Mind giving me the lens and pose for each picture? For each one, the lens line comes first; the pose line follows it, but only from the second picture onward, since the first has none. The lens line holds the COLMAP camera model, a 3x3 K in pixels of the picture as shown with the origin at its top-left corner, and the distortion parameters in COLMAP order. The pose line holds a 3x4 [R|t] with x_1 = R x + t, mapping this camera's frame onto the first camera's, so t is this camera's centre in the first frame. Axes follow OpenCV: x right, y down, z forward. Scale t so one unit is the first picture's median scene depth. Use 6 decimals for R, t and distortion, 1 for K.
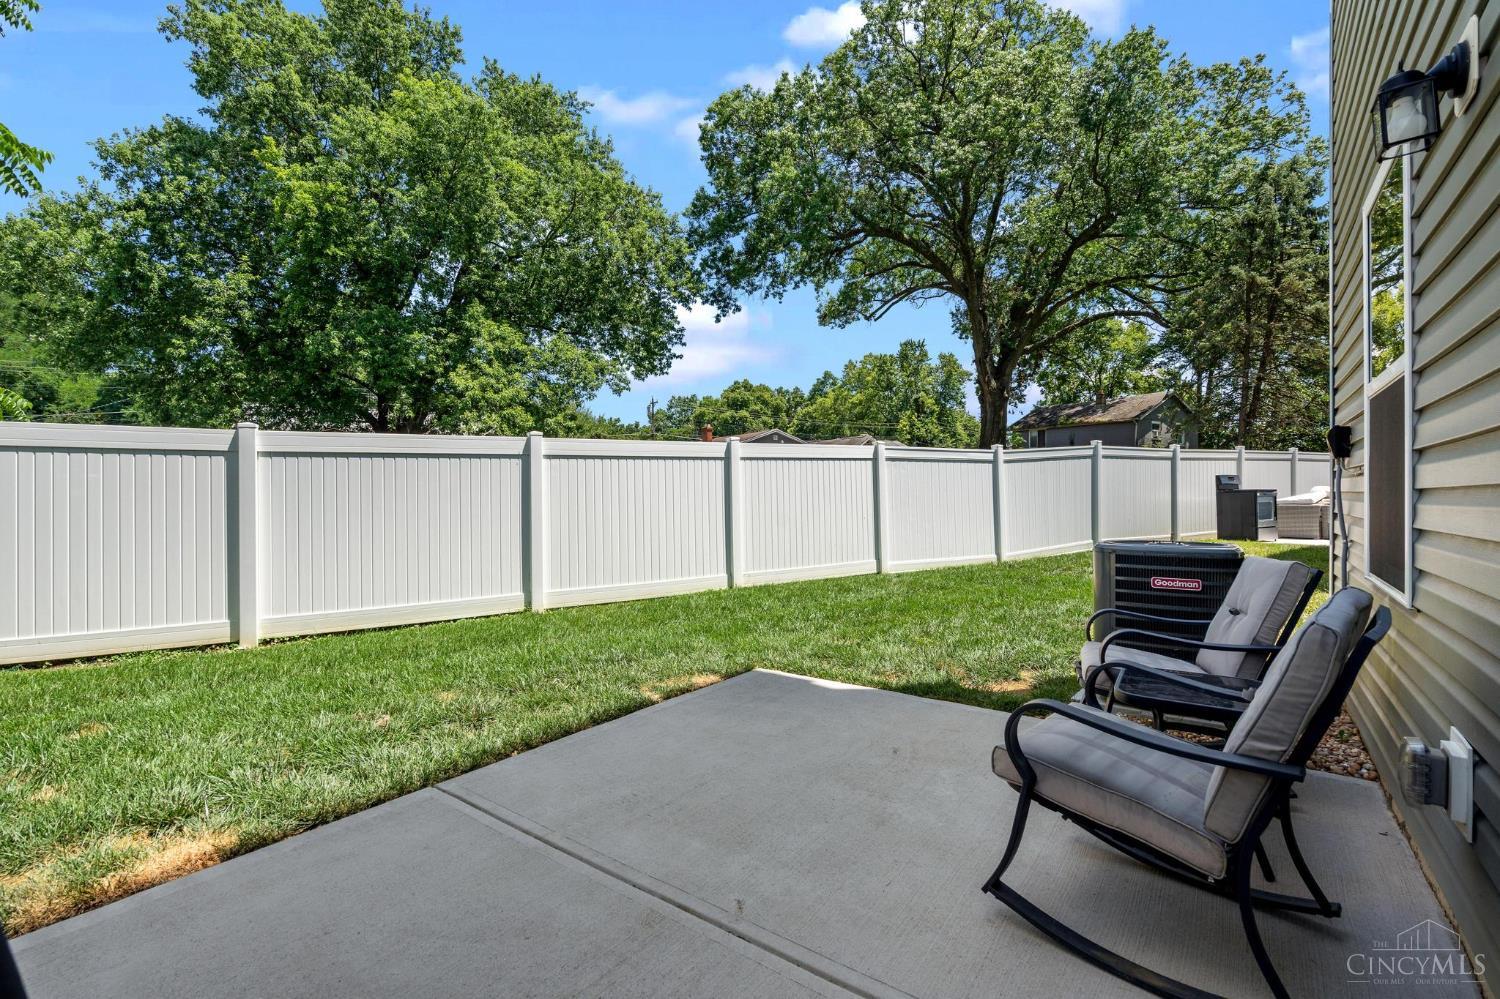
lens RADIAL K [[686.4, 0, 749.4], [0, 686.4, 490.9], [0, 0, 1]] dist [-0.002801, 0.000965]
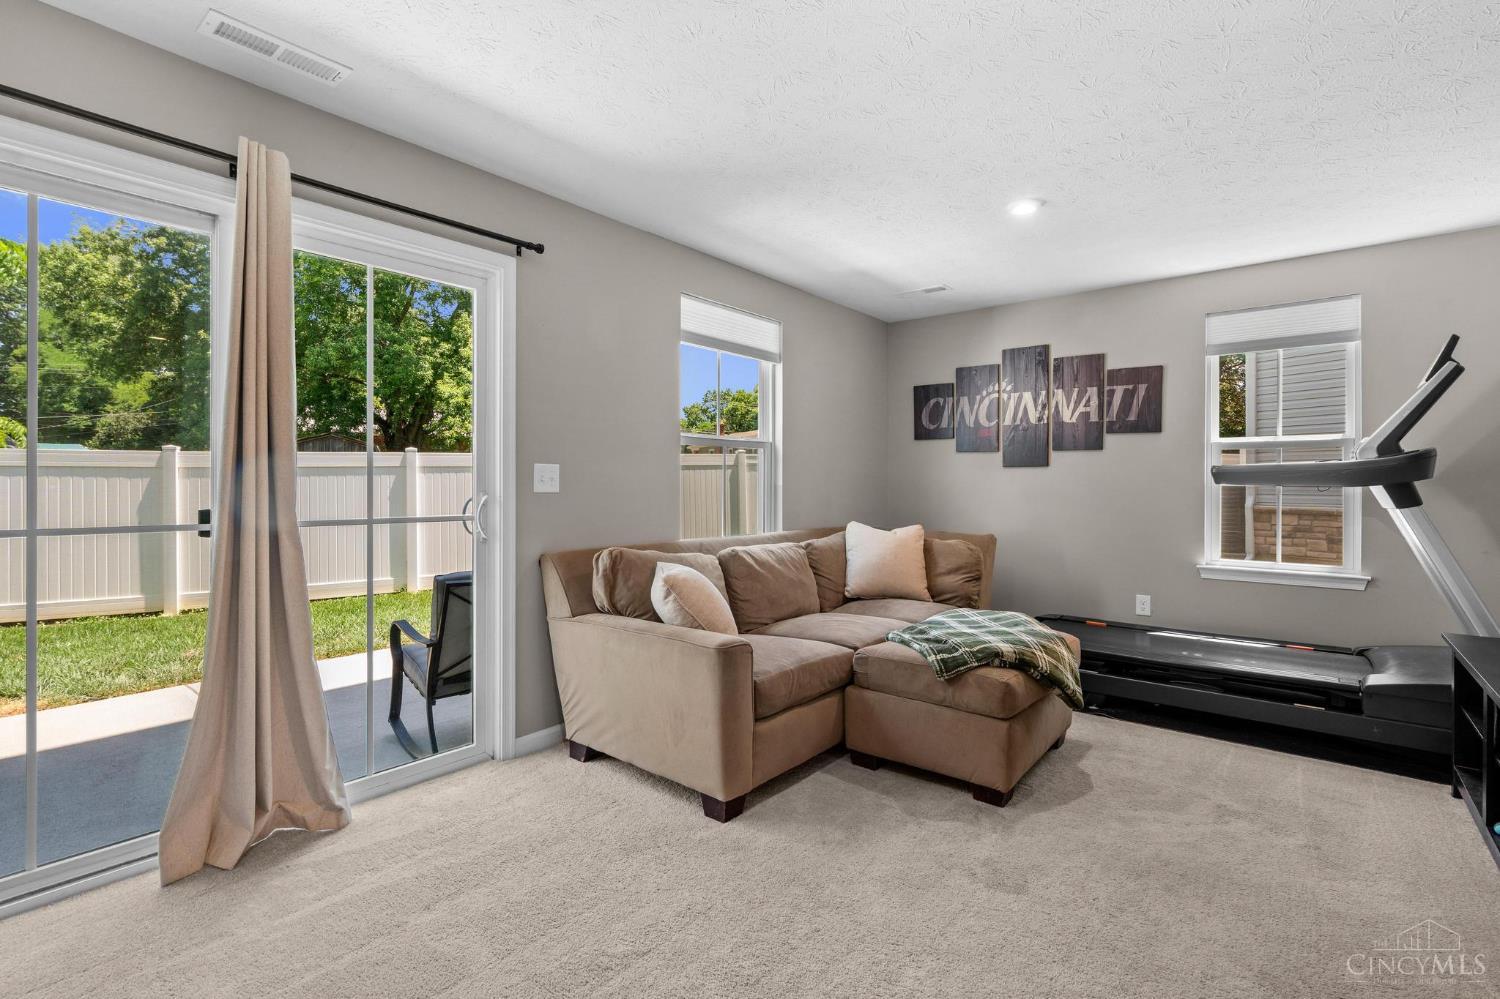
lens RADIAL K [[686.4, 0, 737.8], [0, 686.4, 489.1], [0, 0, 1]] dist [-0.002801, 0.000965]
pose [[0.998665, 0.002462, -0.051588, 0.198376], [-0.002368, 0.999995, 0.001890, -0.009894], [0.051593, -0.001765, 0.998667, -0.121889]]
